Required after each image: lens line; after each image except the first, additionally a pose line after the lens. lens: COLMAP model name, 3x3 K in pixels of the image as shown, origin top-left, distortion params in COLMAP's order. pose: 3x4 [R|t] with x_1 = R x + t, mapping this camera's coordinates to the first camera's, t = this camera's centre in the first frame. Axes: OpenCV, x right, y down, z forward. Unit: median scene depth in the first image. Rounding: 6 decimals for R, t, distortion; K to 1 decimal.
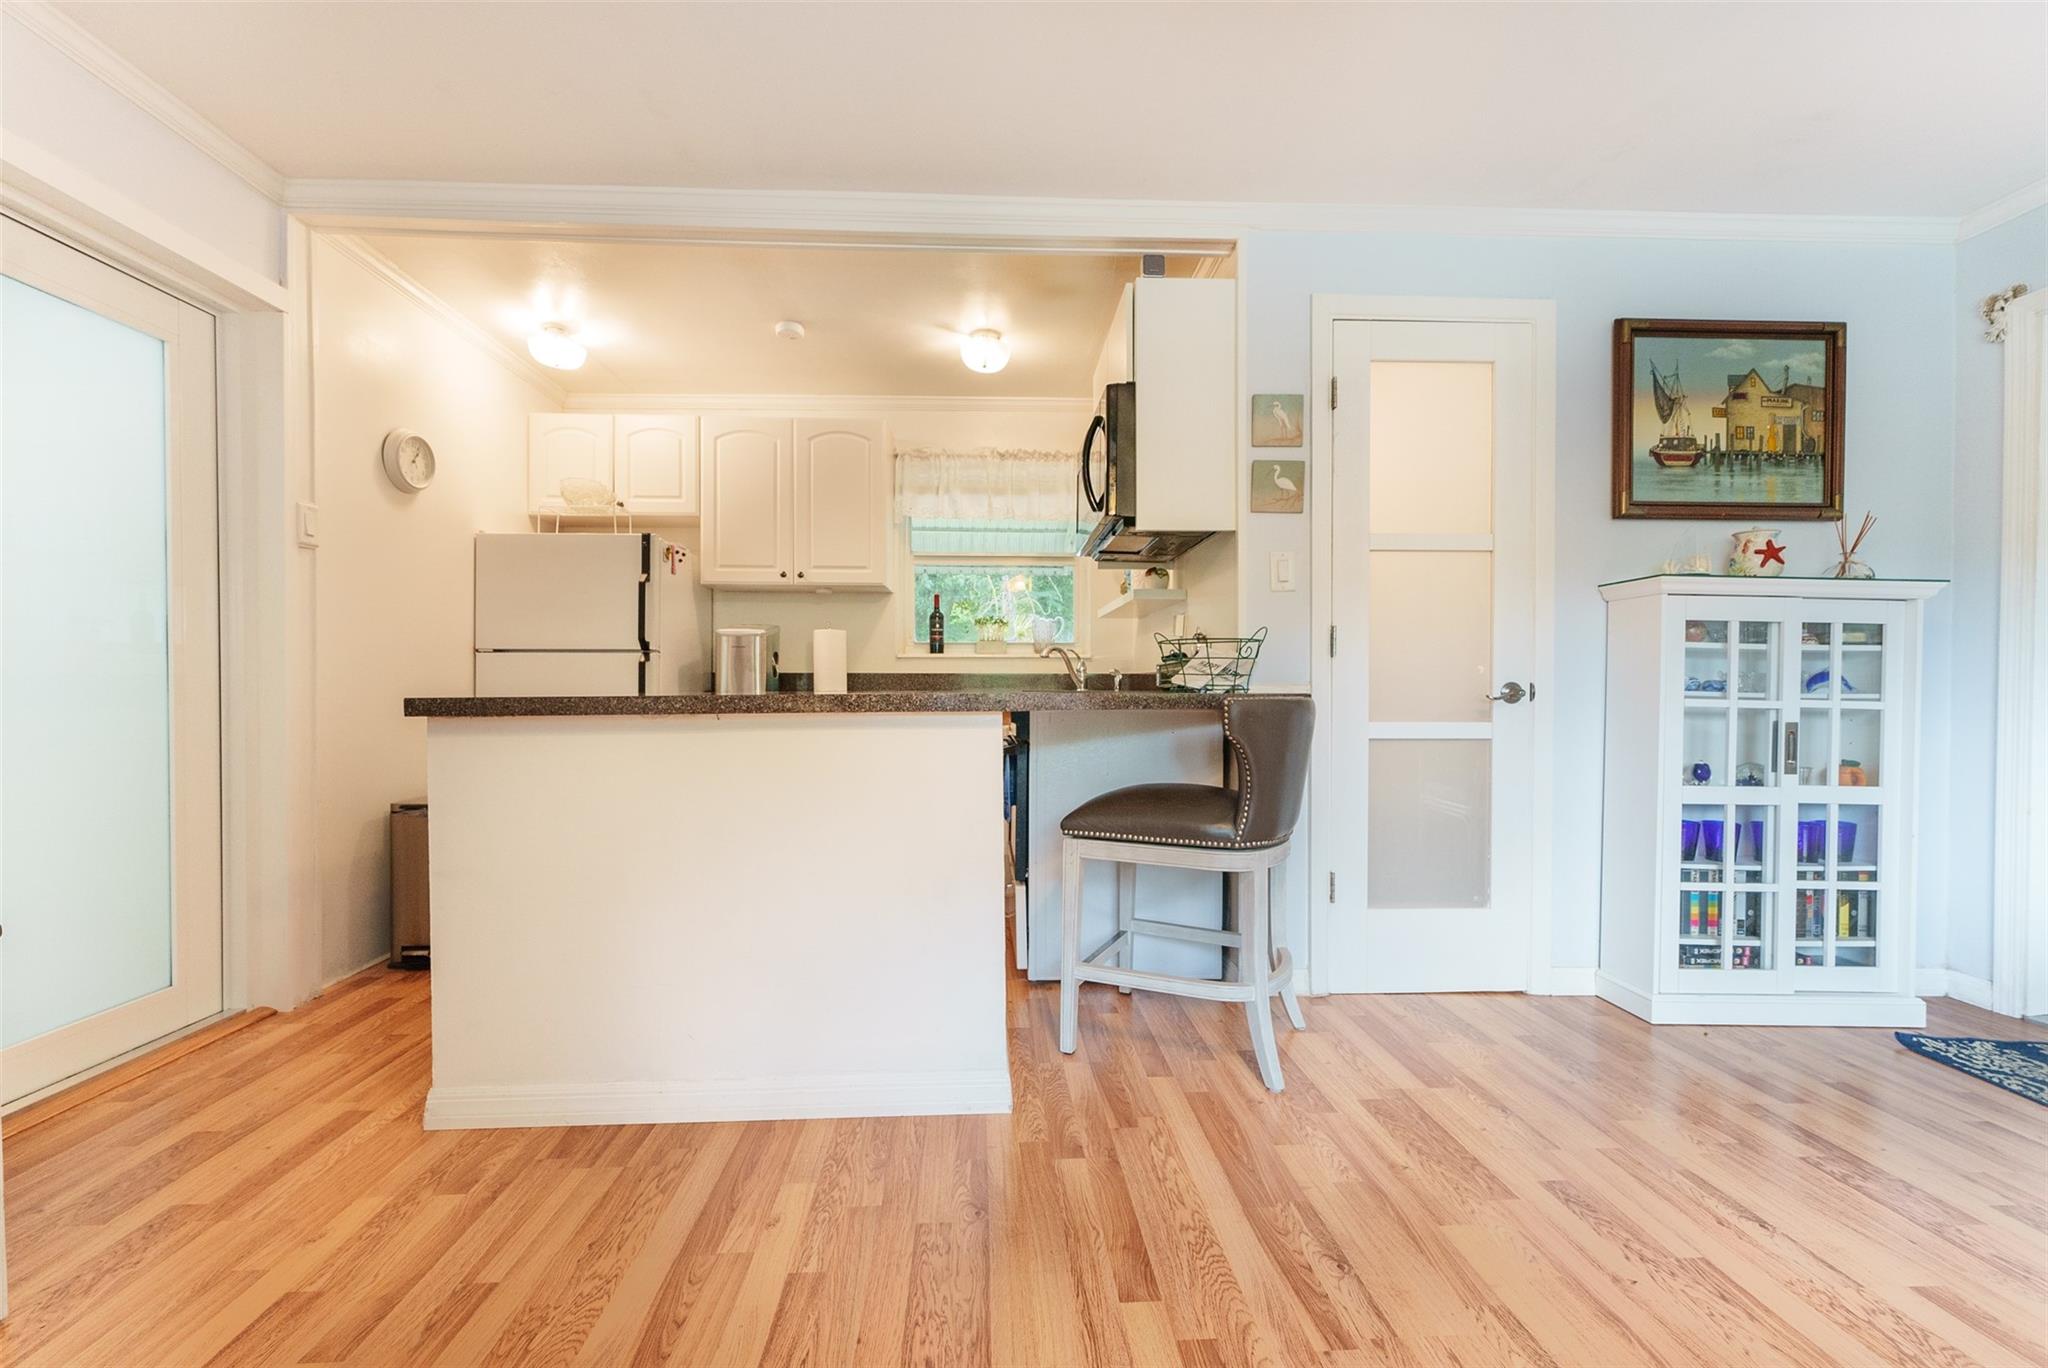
lens RADIAL K [[829.5, 0, 979.5], [0, 829.5, 690.6], [0, 0, 1]] dist [-0.001311, -0.000016]
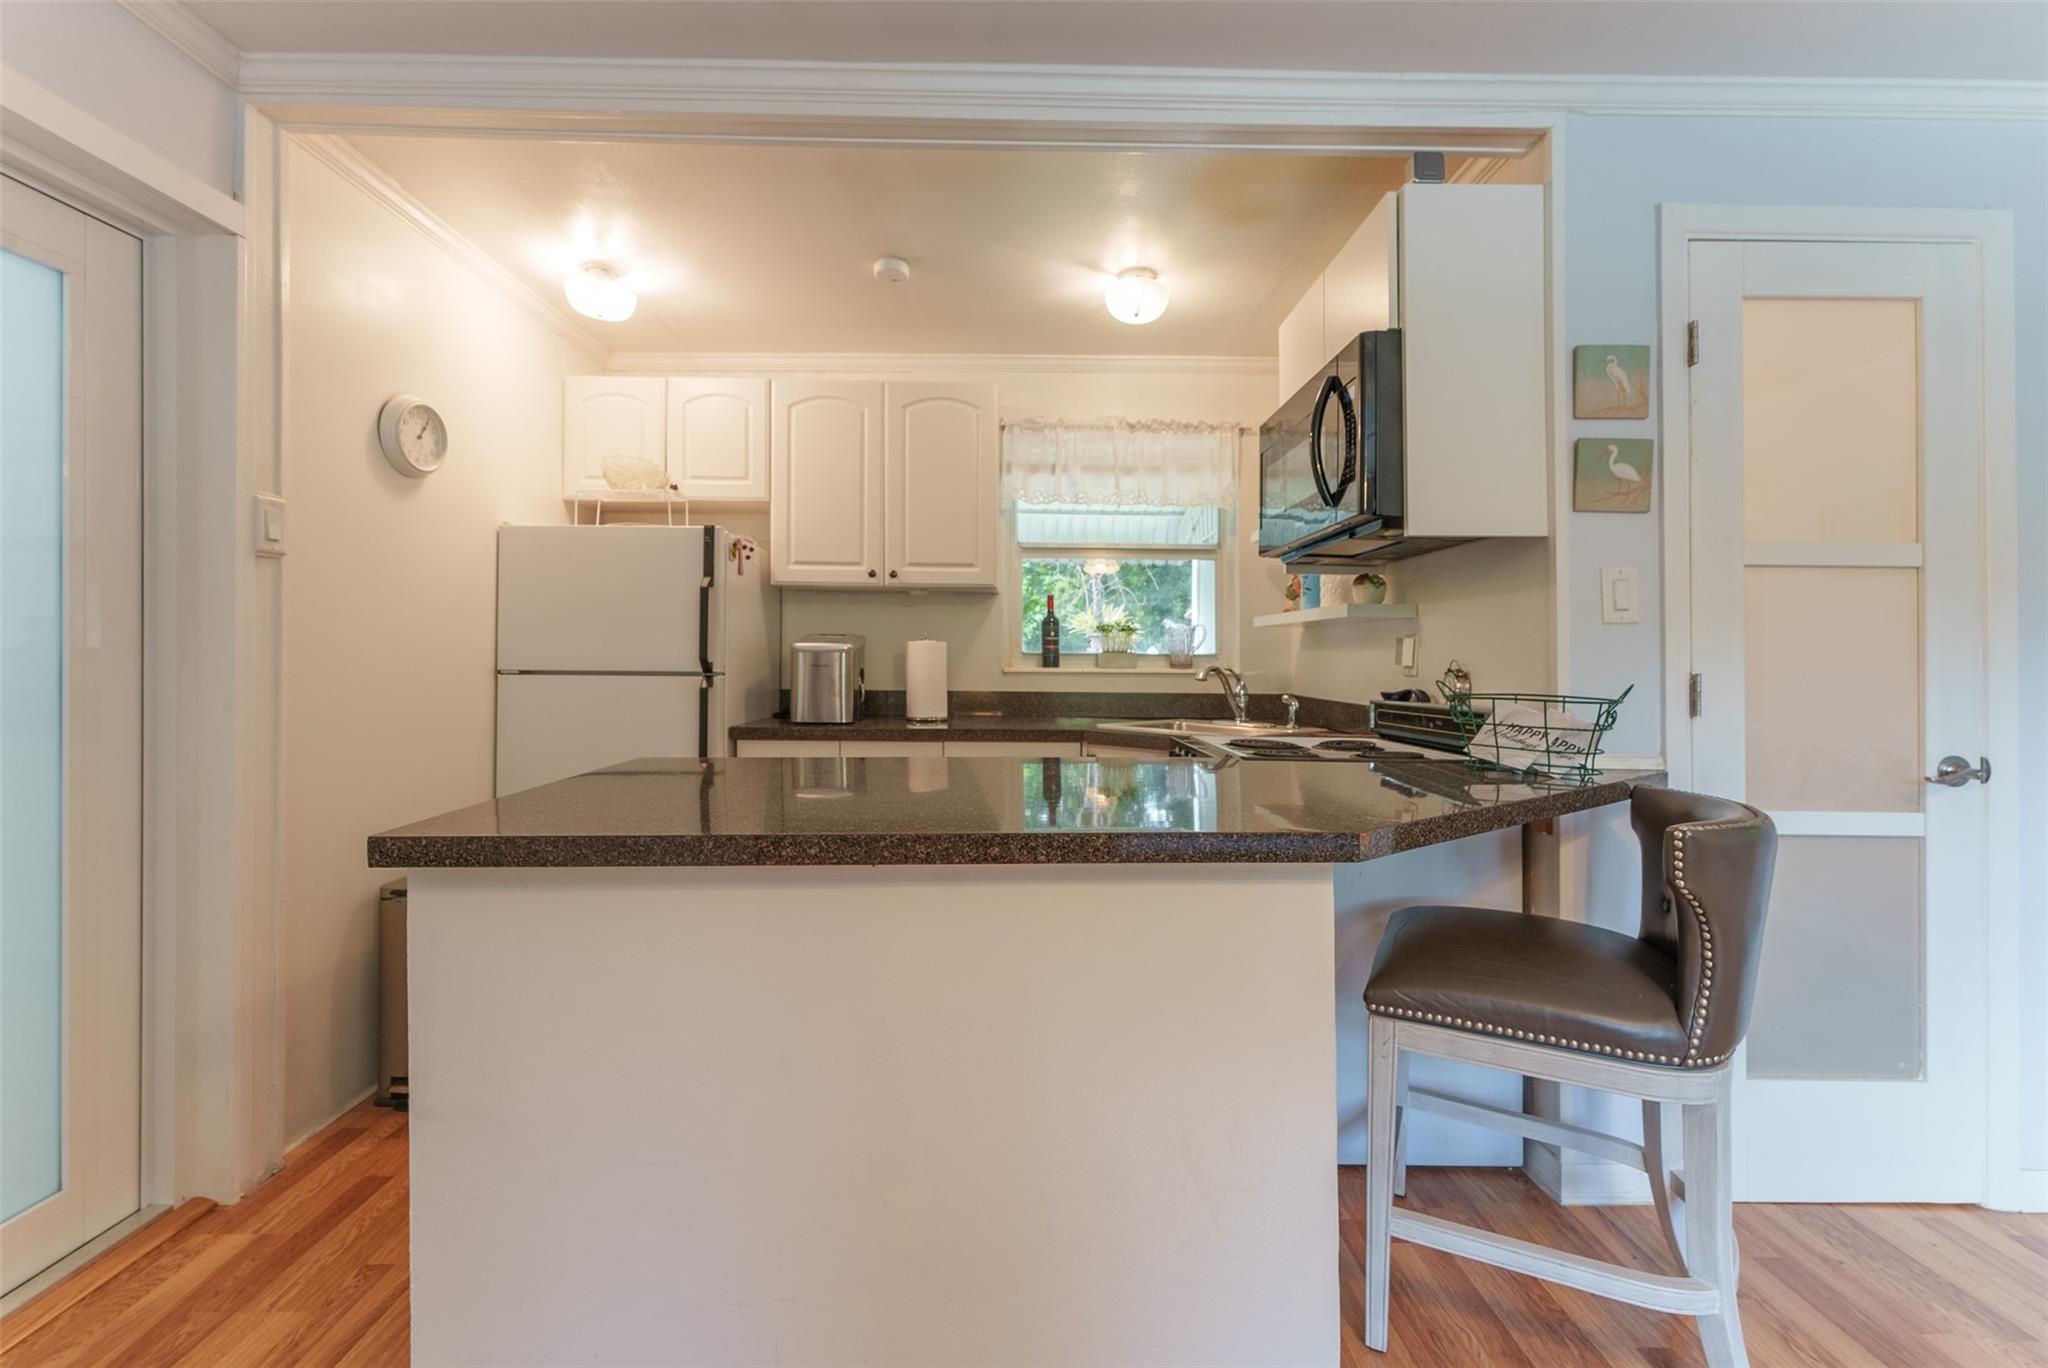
lens RADIAL K [[829.5, 0, 982.4], [0, 829.5, 655.6], [0, 0, 1]] dist [-0.001311, -0.000016]
pose [[0.999674, 0.006549, -0.024697, -0.150692], [-0.006569, 0.999978, -0.000720, -0.083396], [0.024692, 0.000882, 0.999695, 0.264975]]
